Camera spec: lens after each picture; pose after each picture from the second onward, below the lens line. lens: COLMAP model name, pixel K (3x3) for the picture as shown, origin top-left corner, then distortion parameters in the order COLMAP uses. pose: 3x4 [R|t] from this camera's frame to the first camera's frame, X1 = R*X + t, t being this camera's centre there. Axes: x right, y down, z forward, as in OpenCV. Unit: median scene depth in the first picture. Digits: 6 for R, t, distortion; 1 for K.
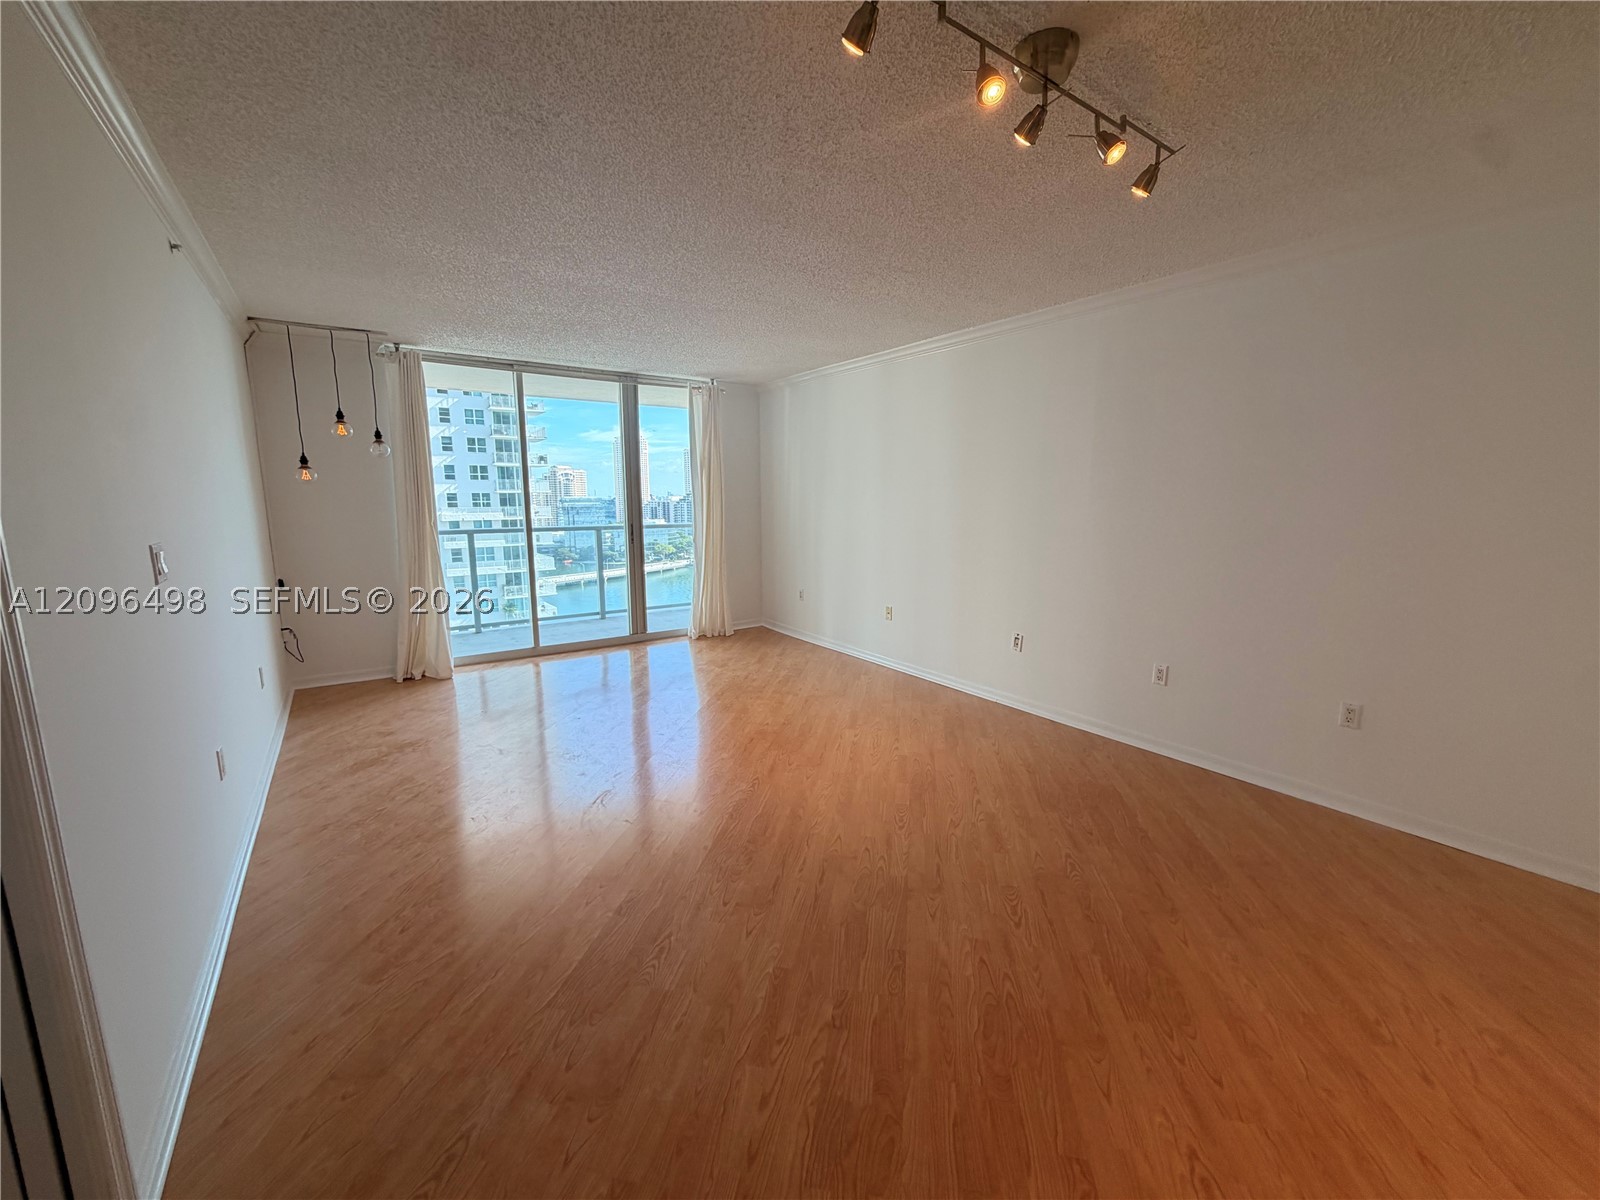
lens RADIAL K [[644.6, 0, 812.6], [0, 644.6, 593.6], [0, 0, 1]] dist [-0.004074, 0.001566]
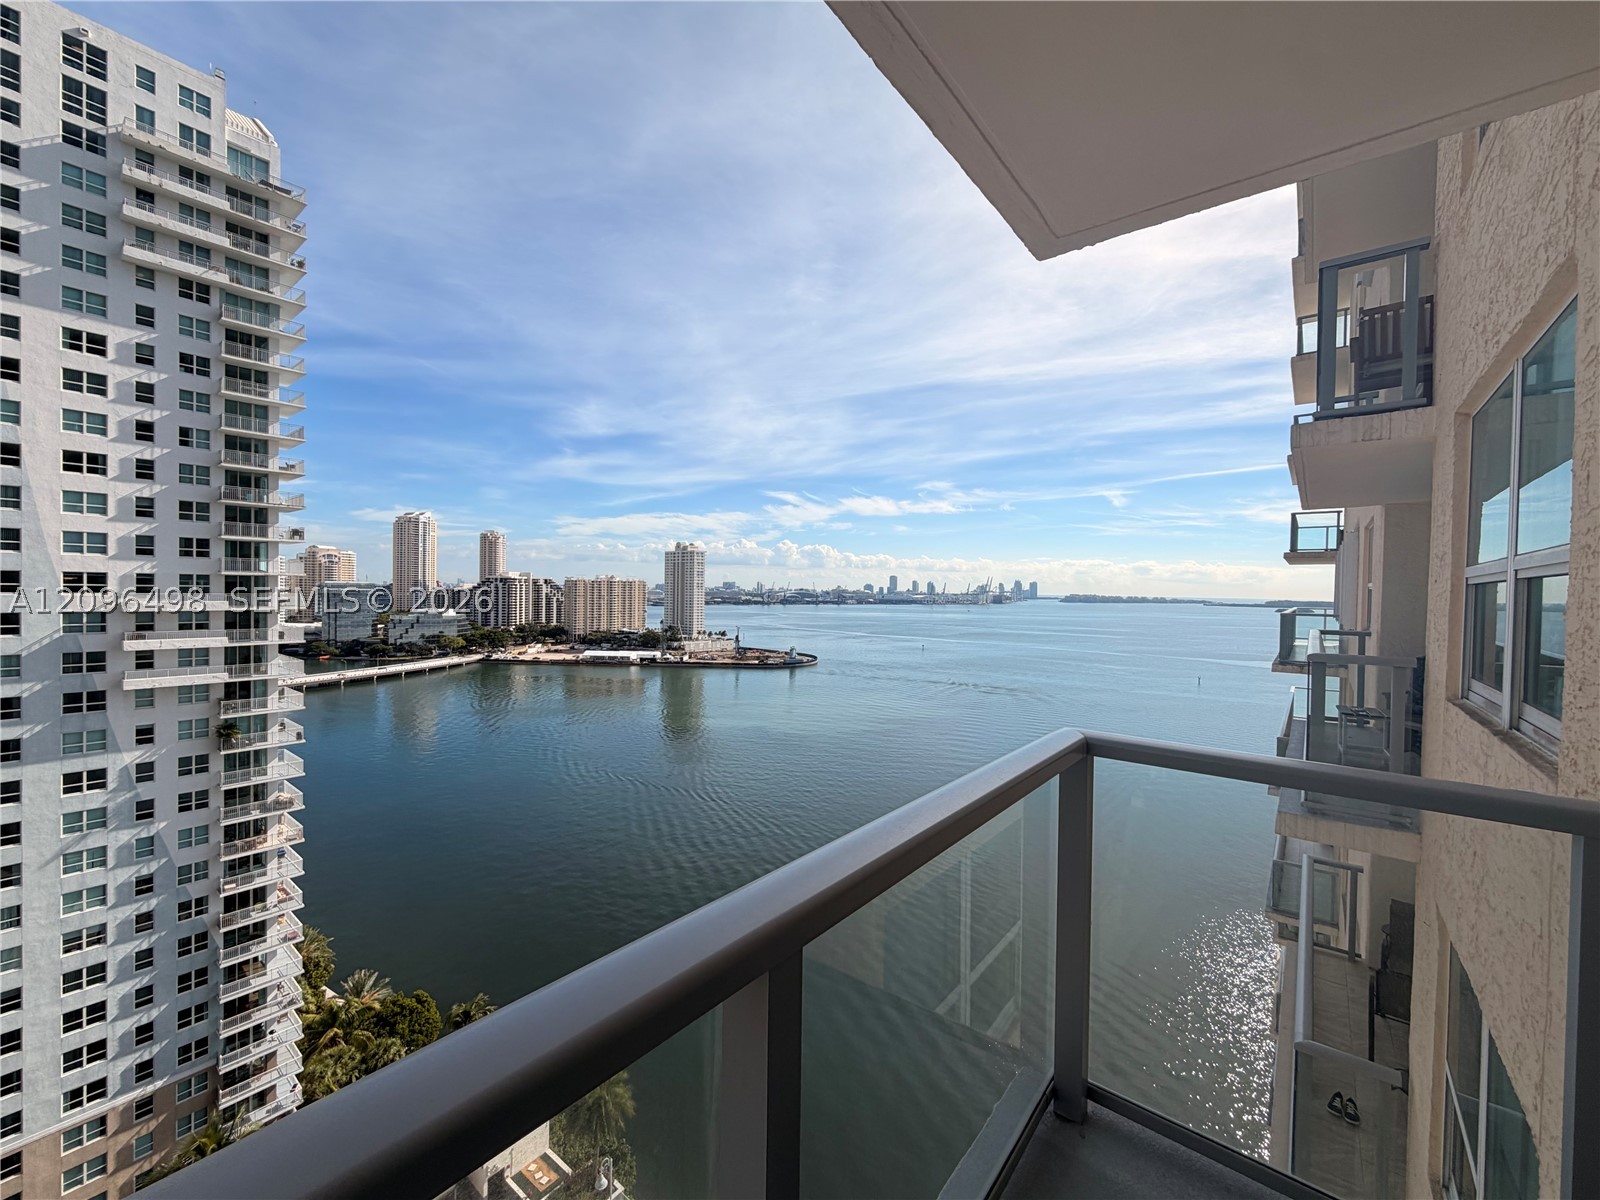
lens RADIAL K [[644.6, 0, 809.0], [0, 644.6, 592.7], [0, 0, 1]] dist [-0.004074, 0.001566]
pose [[0.960759, 0.013135, 0.277074, -0.040247], [0.026028, 0.990202, -0.137194, -0.015344], [-0.276162, 0.139022, 0.951003, 0.101823]]
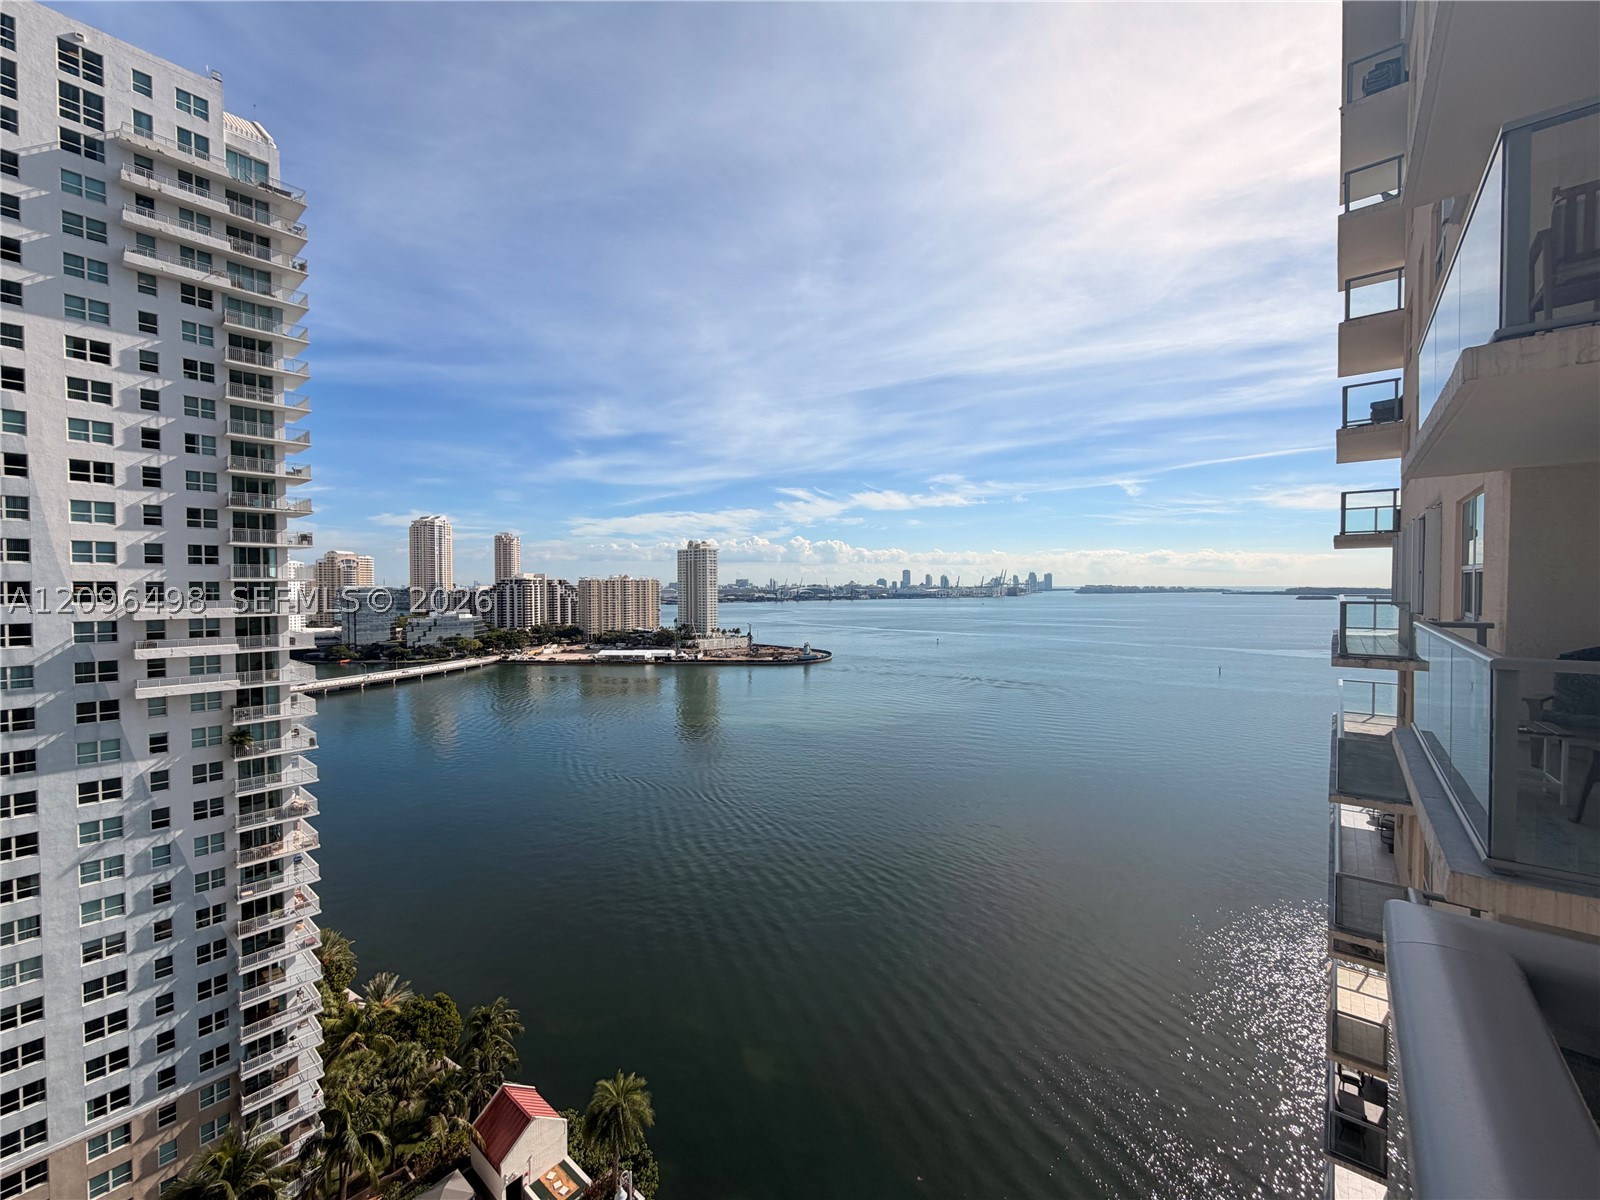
lens RADIAL K [[644.6, 0, 809.3], [0, 644.6, 593.1], [0, 0, 1]] dist [-0.004074, 0.001566]
pose [[0.966103, -0.006642, 0.258071, -0.035068], [0.041790, 0.990508, -0.130950, -0.017624], [-0.254751, 0.137296, 0.957210, 0.116995]]
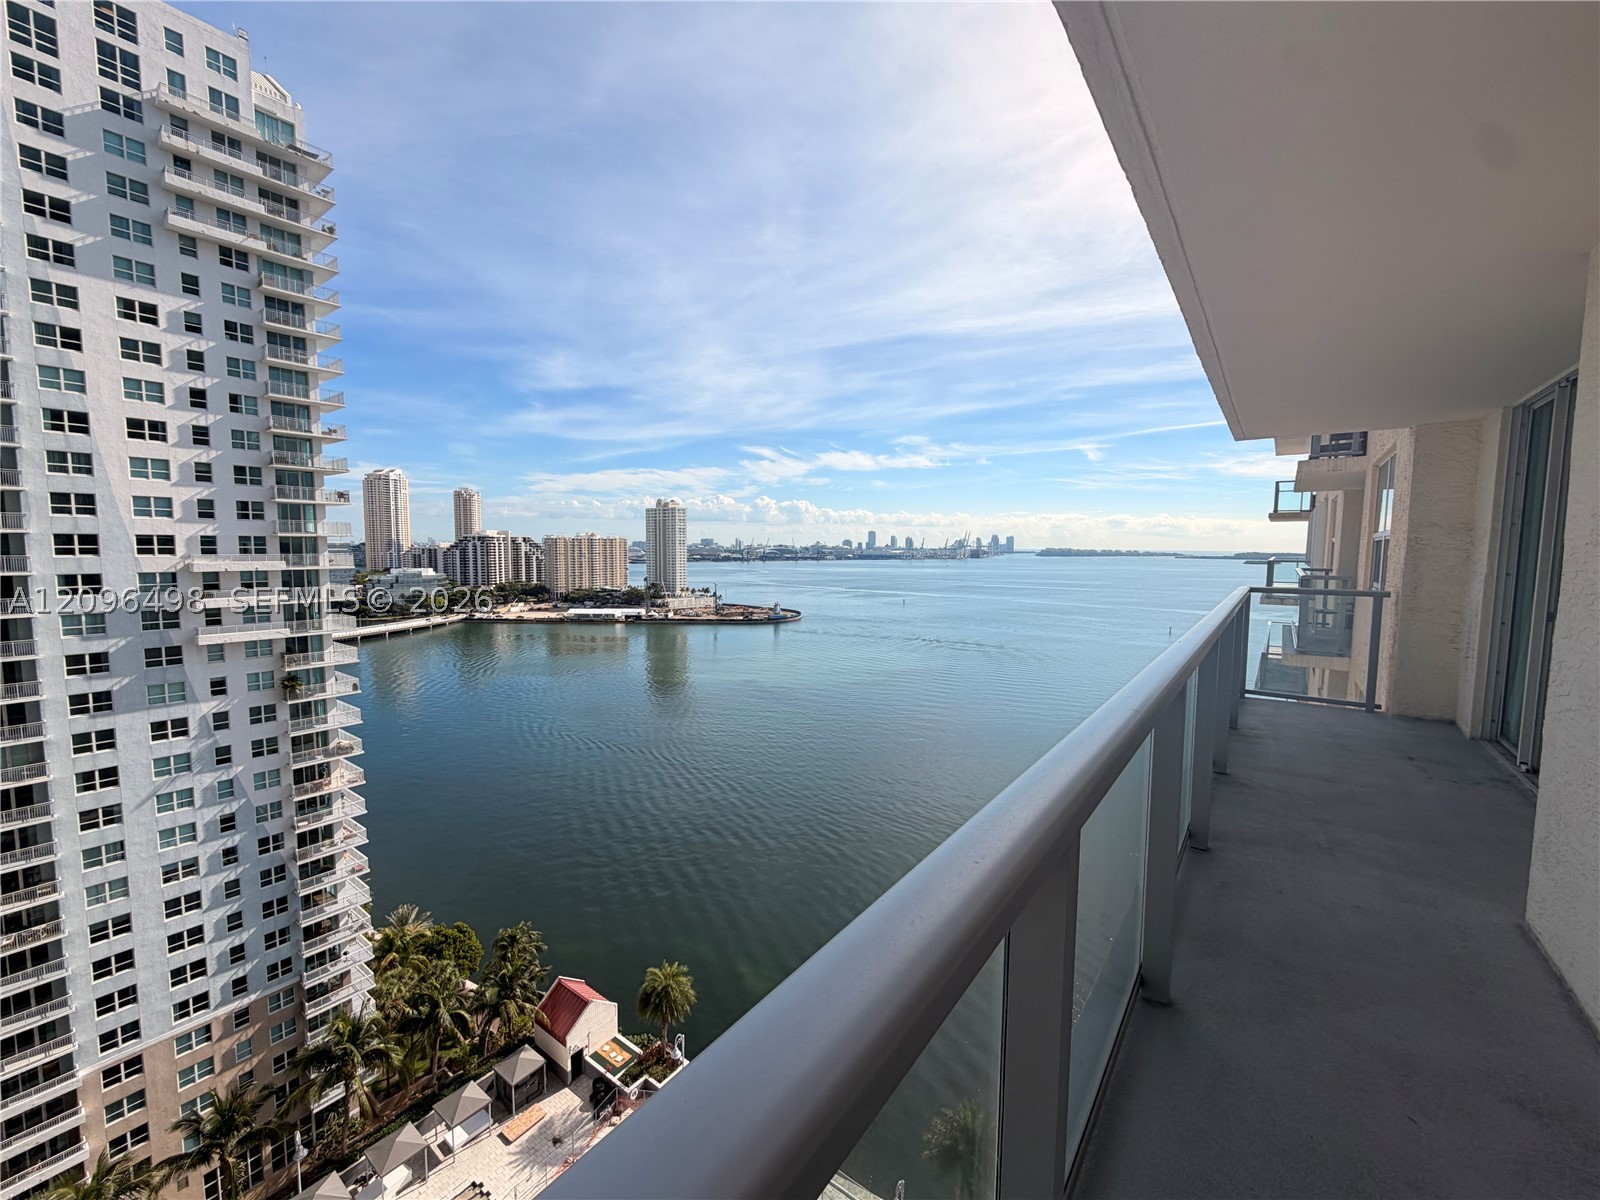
lens RADIAL K [[644.6, 0, 810.4], [0, 644.6, 592.8], [0, 0, 1]] dist [-0.004074, 0.001566]
pose [[0.949555, -0.016590, 0.313162, -0.115035], [0.039941, 0.996865, -0.068297, -0.007376], [-0.311047, 0.077360, 0.947241, 0.054757]]
